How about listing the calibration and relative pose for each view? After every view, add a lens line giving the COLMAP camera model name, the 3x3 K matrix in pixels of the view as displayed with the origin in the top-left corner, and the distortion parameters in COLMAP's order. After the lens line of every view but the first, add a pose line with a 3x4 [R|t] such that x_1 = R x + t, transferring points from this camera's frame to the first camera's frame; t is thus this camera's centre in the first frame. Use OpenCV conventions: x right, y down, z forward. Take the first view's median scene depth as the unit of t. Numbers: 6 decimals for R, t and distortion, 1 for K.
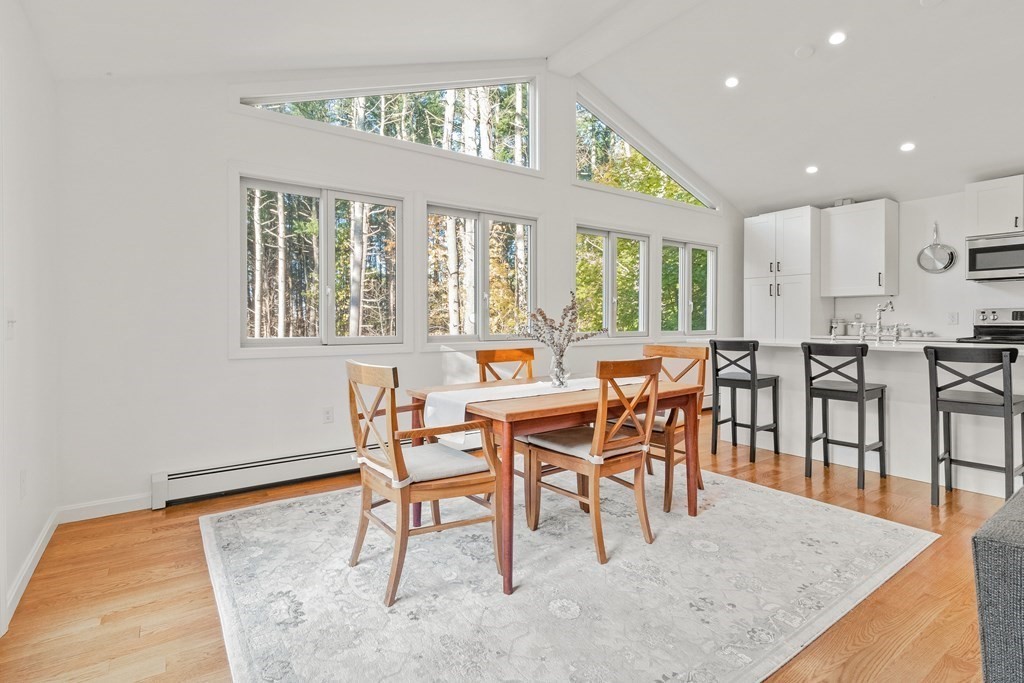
lens RADIAL K [[476.4, 0, 489.9], [0, 476.4, 321.2], [0, 0, 1]] dist [0.020396, 0.000519]
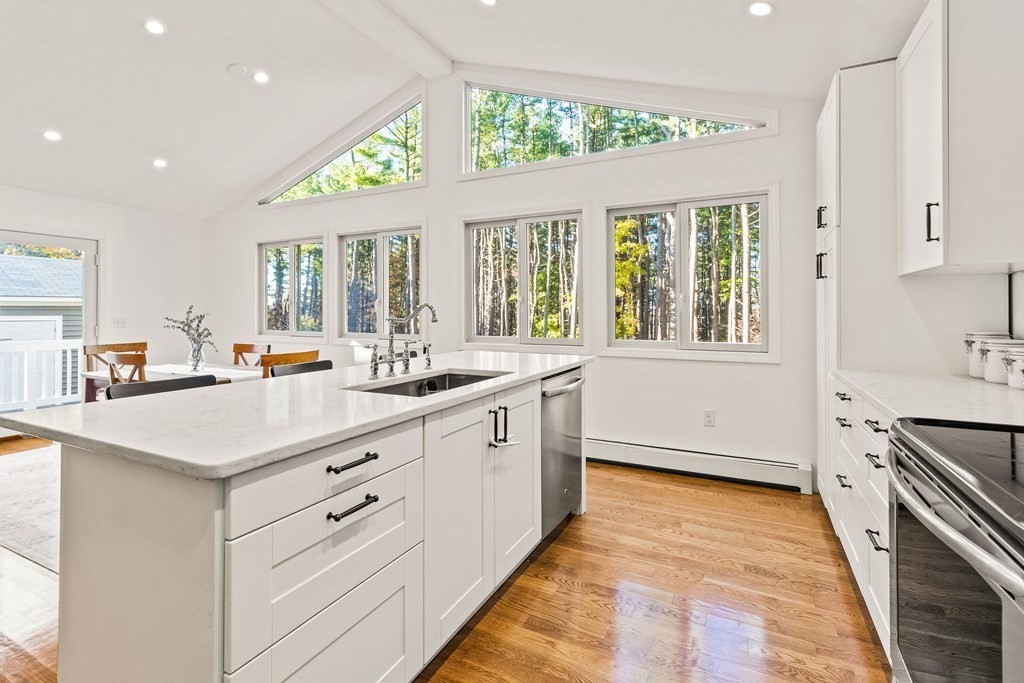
lens RADIAL K [[476.4, 0, 504.6], [0, 476.4, 315.6], [0, 0, 1]] dist [0.020396, 0.000519]
pose [[0.475433, -0.003768, -0.879744, 1.654481], [0.006928, 0.999976, -0.000539, -0.018196], [0.879725, -0.005838, 0.475447, 1.008870]]
